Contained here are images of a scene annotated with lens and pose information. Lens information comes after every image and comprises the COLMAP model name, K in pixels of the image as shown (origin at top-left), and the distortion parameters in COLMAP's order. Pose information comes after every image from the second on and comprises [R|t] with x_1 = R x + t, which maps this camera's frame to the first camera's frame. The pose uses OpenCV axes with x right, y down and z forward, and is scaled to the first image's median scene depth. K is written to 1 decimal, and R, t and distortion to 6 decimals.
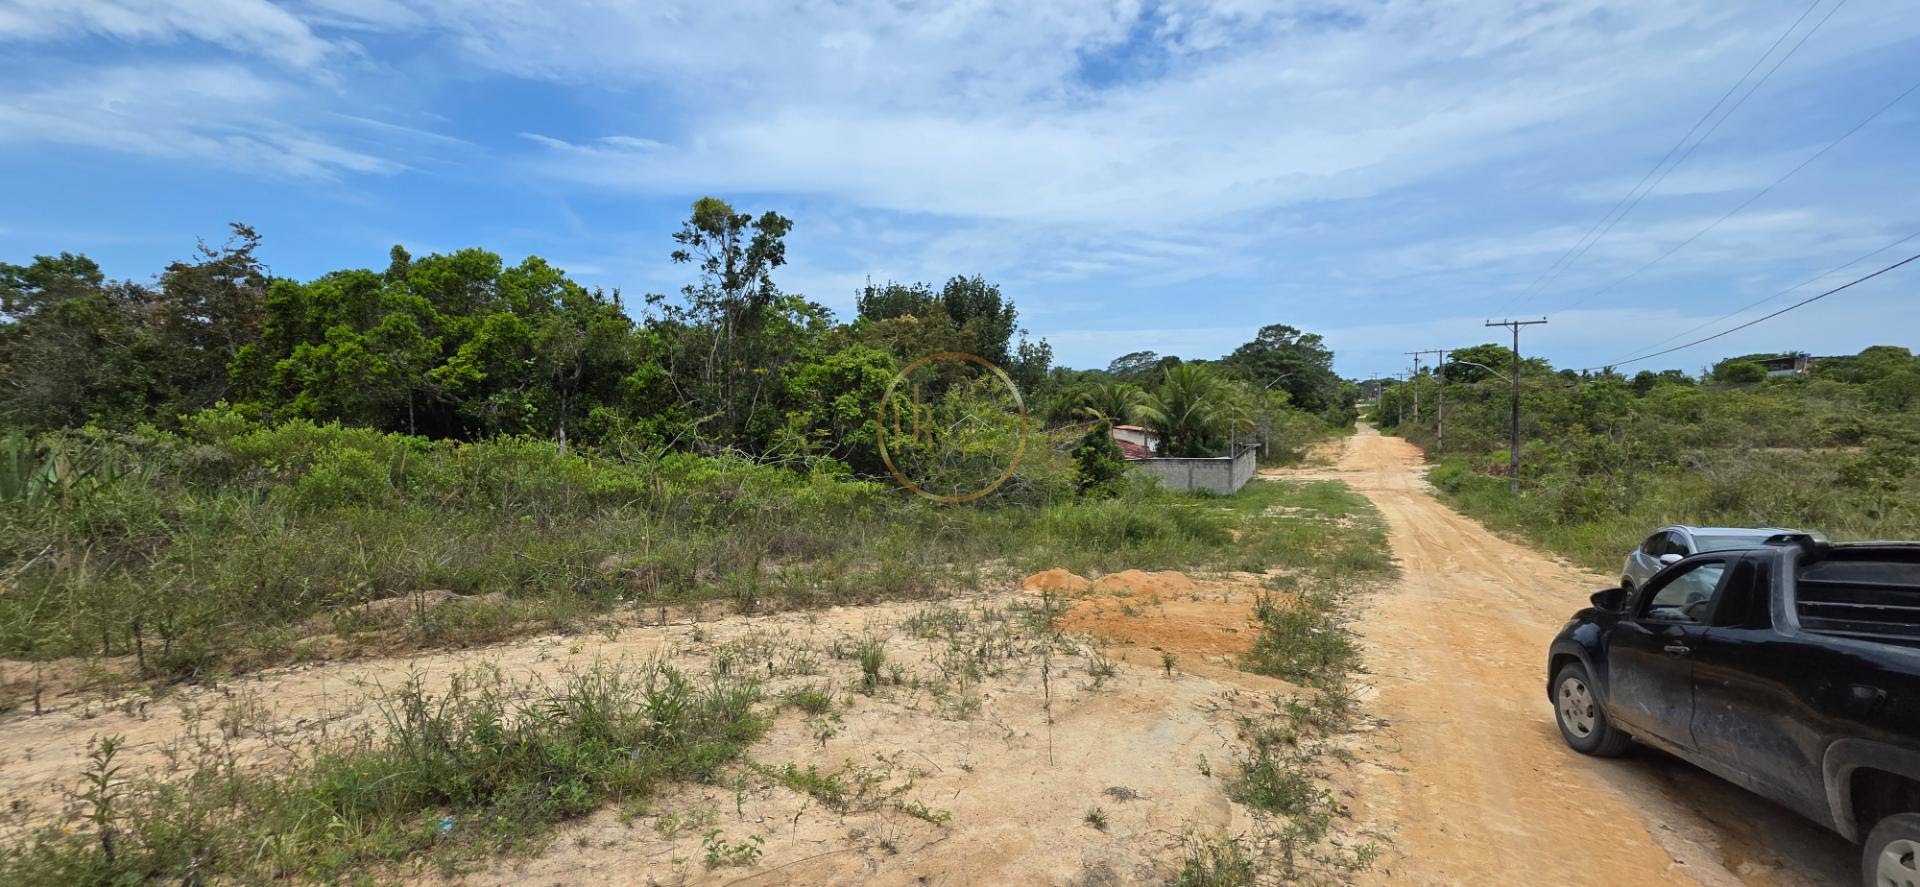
lens RADIAL K [[764.9, 0, 954.2], [0, 764.9, 441.8], [0, 0, 1]] dist [-0.000421, -0.000024]
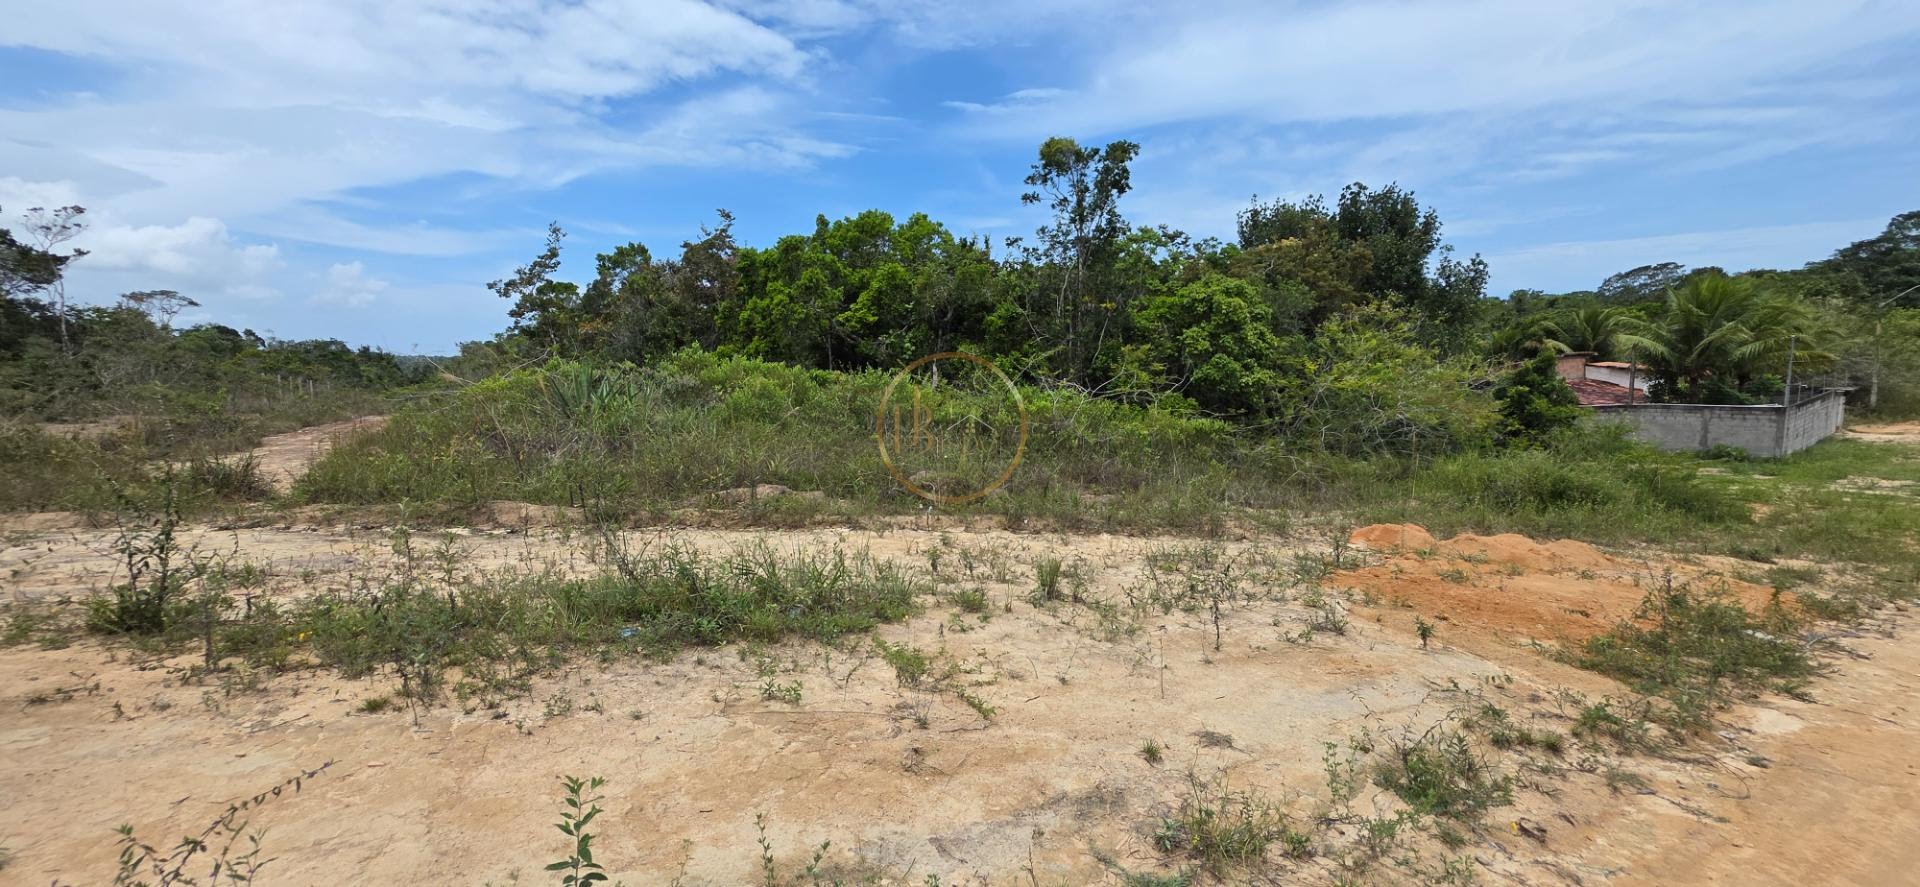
lens RADIAL K [[765.8, 0, 953.8], [0, 765.8, 443.6], [0, 0, 1]] dist [-0.001060, -0.000018]
pose [[0.875484, 0.045336, -0.481115, 0.057763], [-0.007185, 0.996701, 0.080846, 0.007069], [0.483193, -0.067323, 0.872922, 0.014543]]
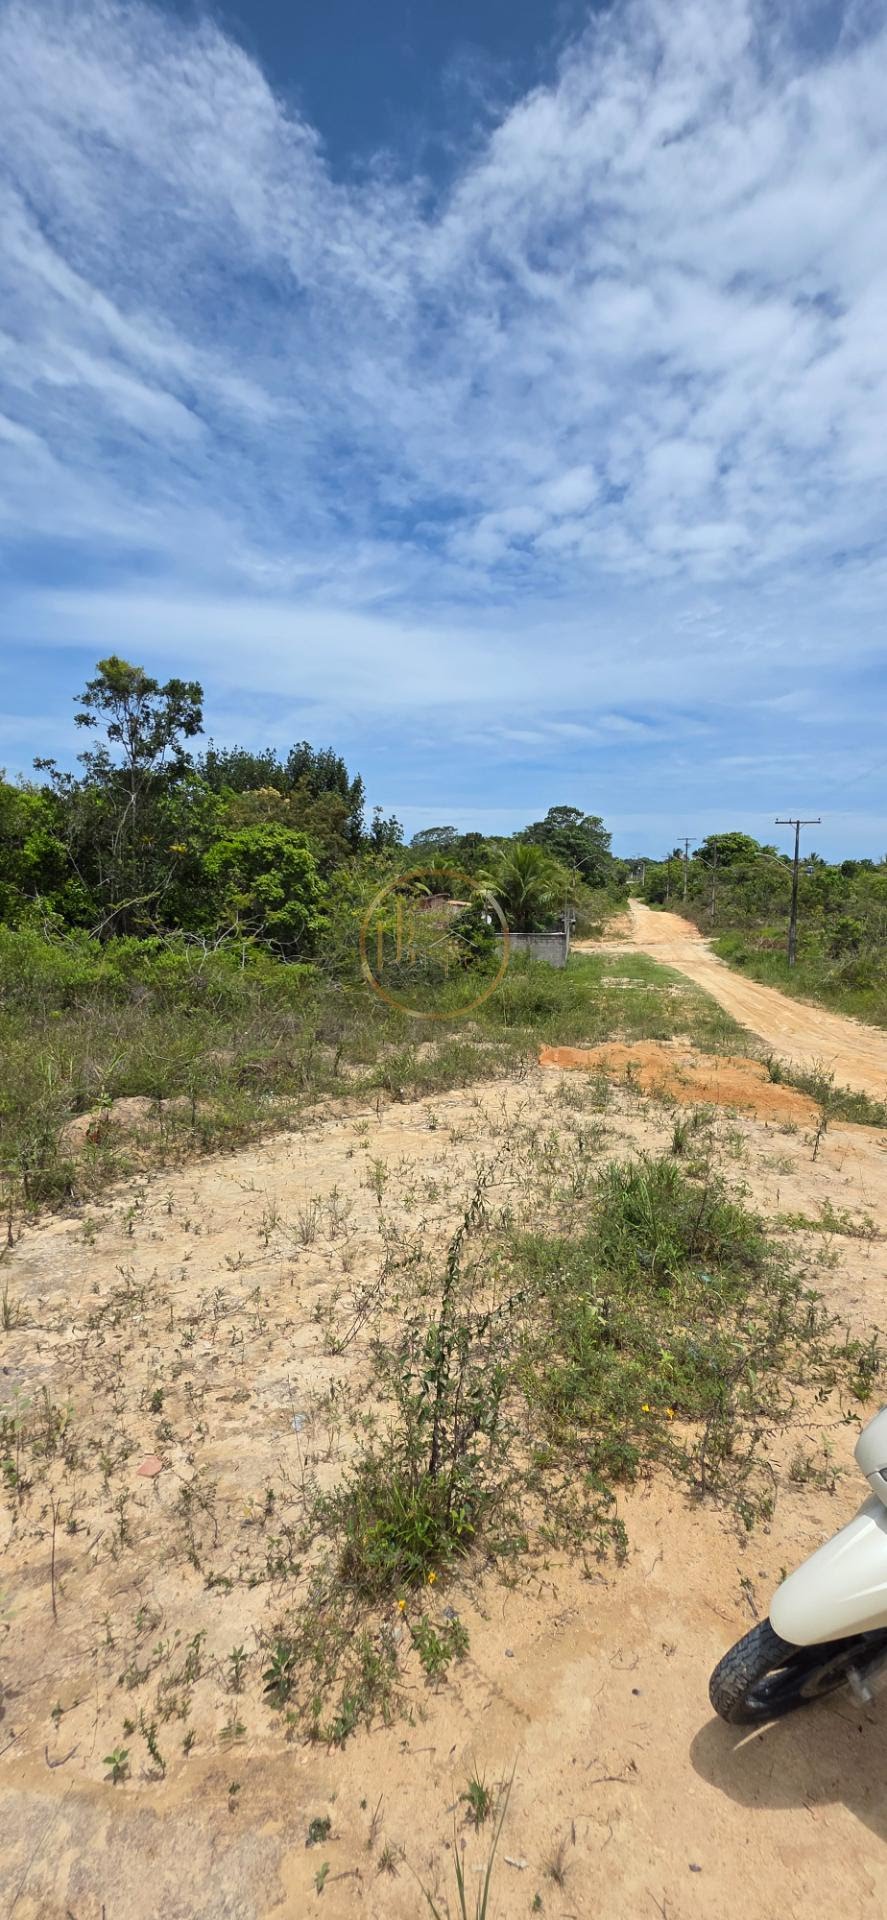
lens RADIAL K [[765.8, 0, 447.4], [0, 765.8, 952.1], [0, 0, 1]] dist [-0.001060, -0.000018]
pose [[0.962032, -0.005223, 0.272887, -0.177839], [-0.009337, 0.998602, 0.052029, -0.014845], [-0.272778, -0.052602, 0.960638, -0.014533]]
